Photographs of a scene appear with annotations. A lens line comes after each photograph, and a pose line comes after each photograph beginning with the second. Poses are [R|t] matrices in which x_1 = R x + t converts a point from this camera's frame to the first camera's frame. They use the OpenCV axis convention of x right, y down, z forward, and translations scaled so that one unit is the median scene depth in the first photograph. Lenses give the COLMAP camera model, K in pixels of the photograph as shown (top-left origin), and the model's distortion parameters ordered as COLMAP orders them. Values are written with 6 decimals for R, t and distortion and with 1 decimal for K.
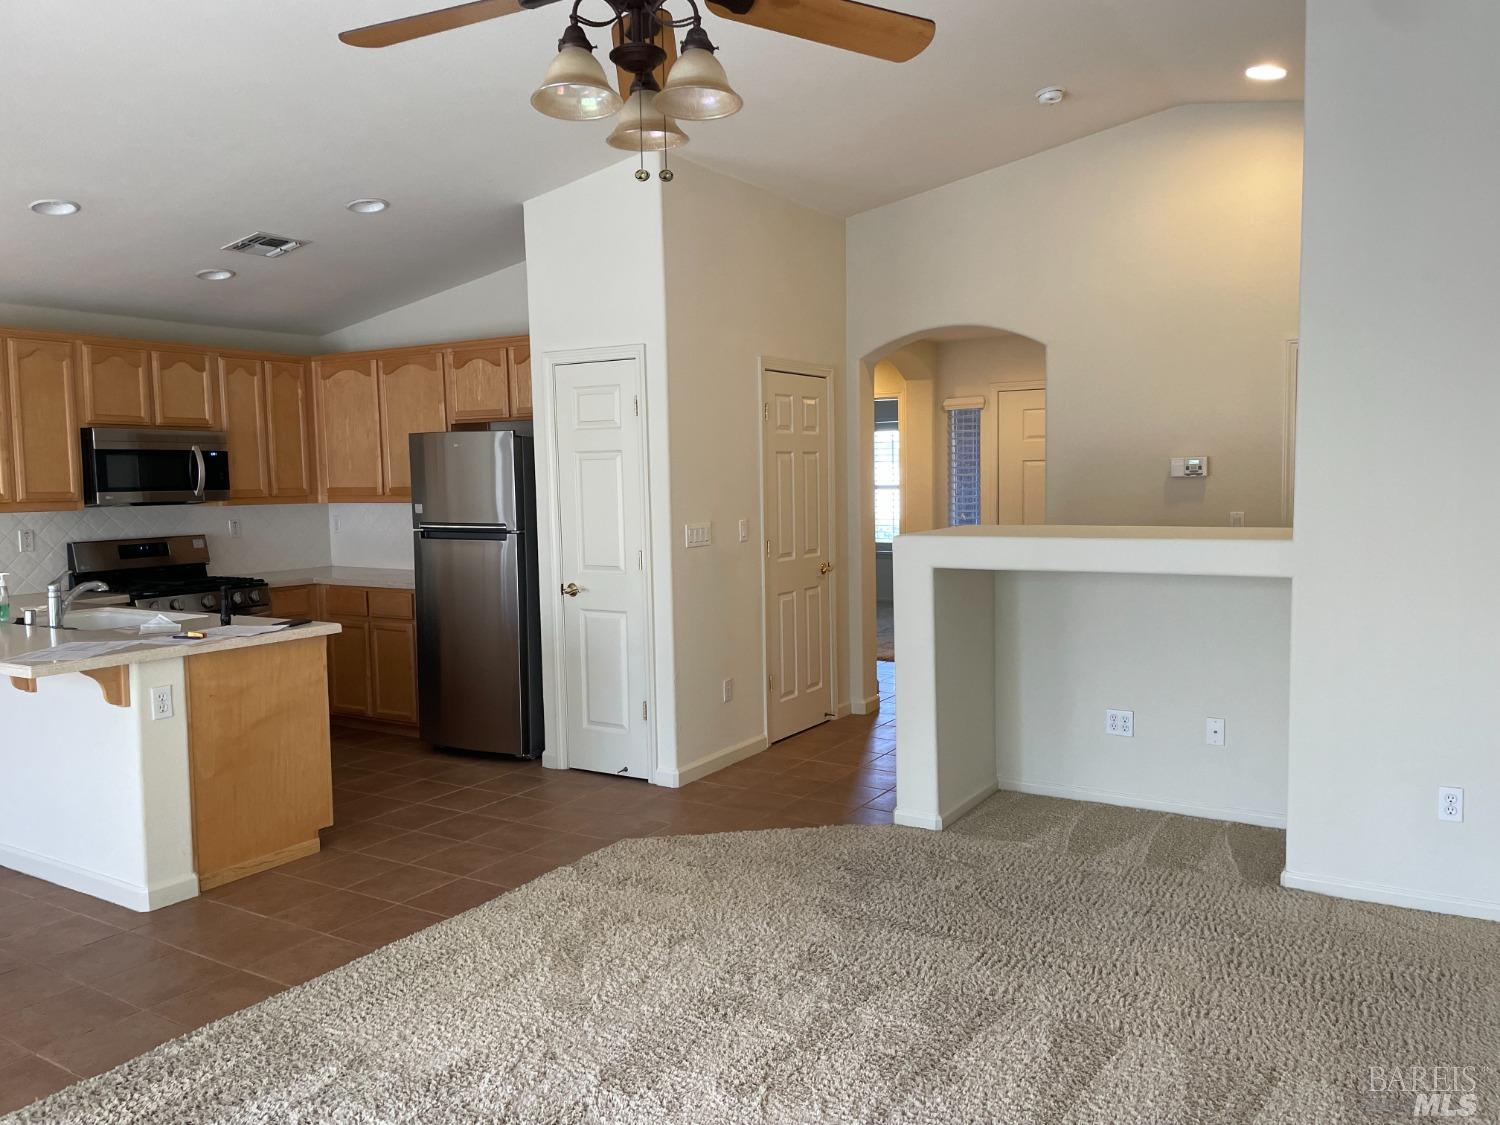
lens RADIAL K [[1139.5, 0, 757.1], [0, 1139.5, 562.6], [0, 0, 1]] dist [0.092589, -0.121229]
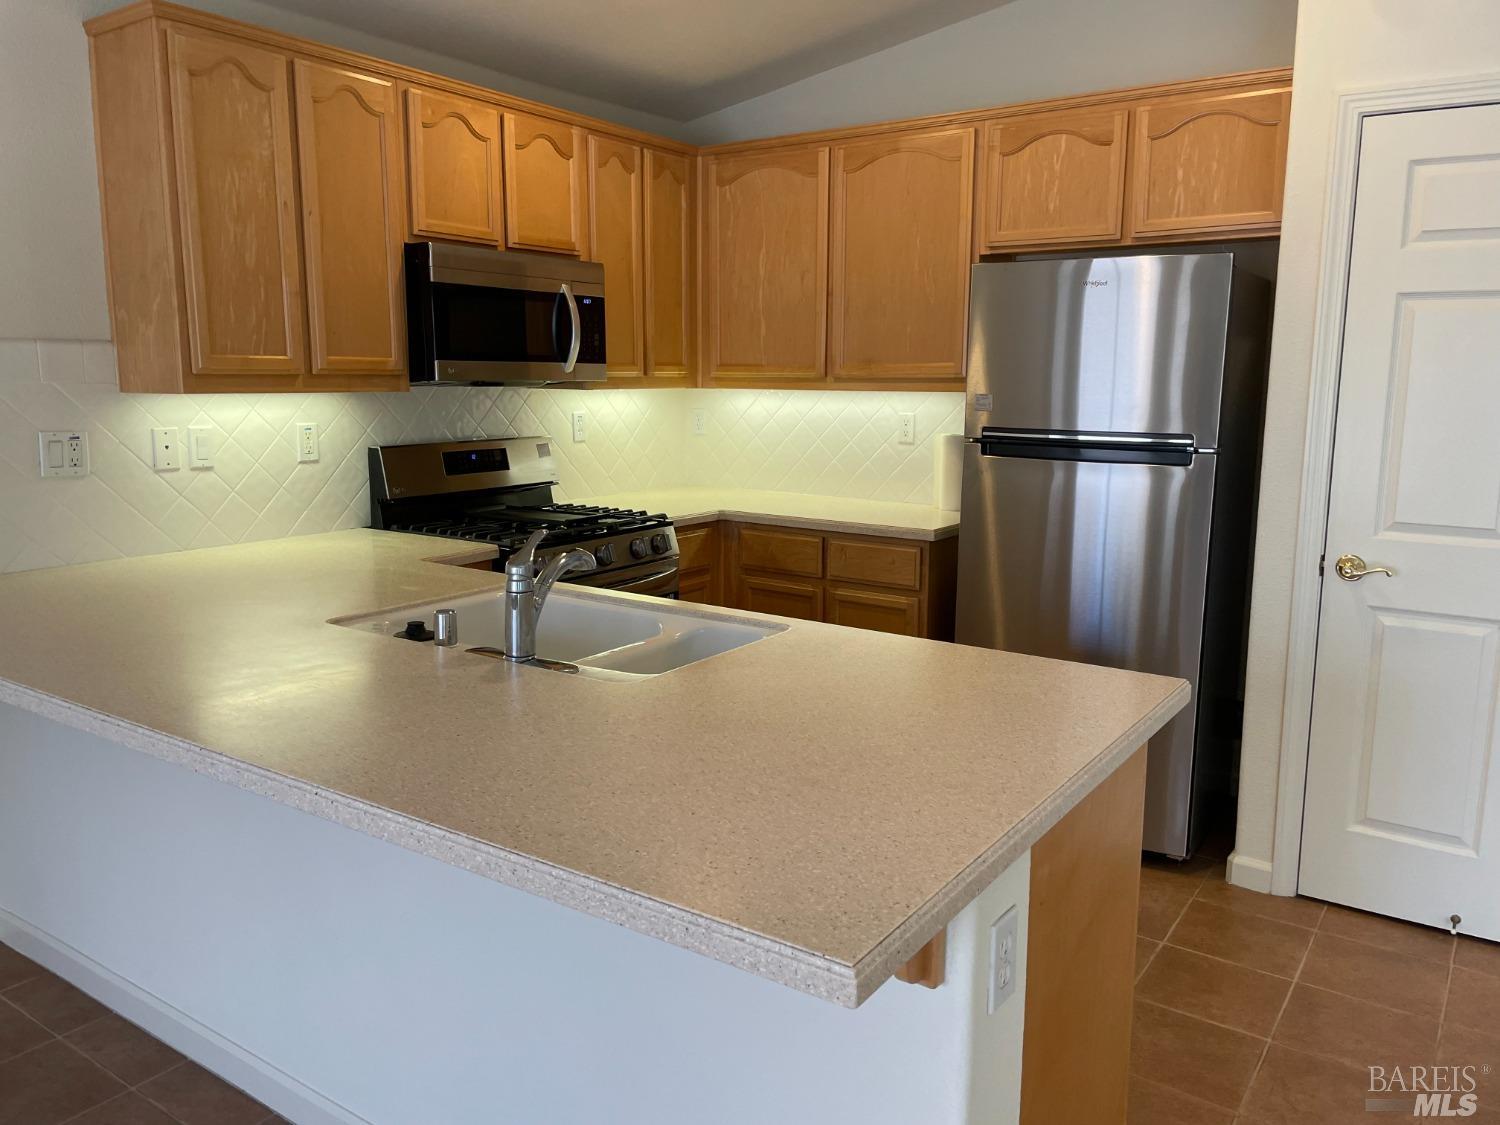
lens RADIAL K [[1138.4, 0, 745.7], [0, 1138.4, 567.0], [0, 0, 1]] dist [0.094002, -0.114619]
pose [[0.997802, 0.033702, -0.057048, -0.482073], [-0.027908, 0.994649, 0.099468, -0.025235], [0.060094, -0.097657, 0.993404, 0.554770]]
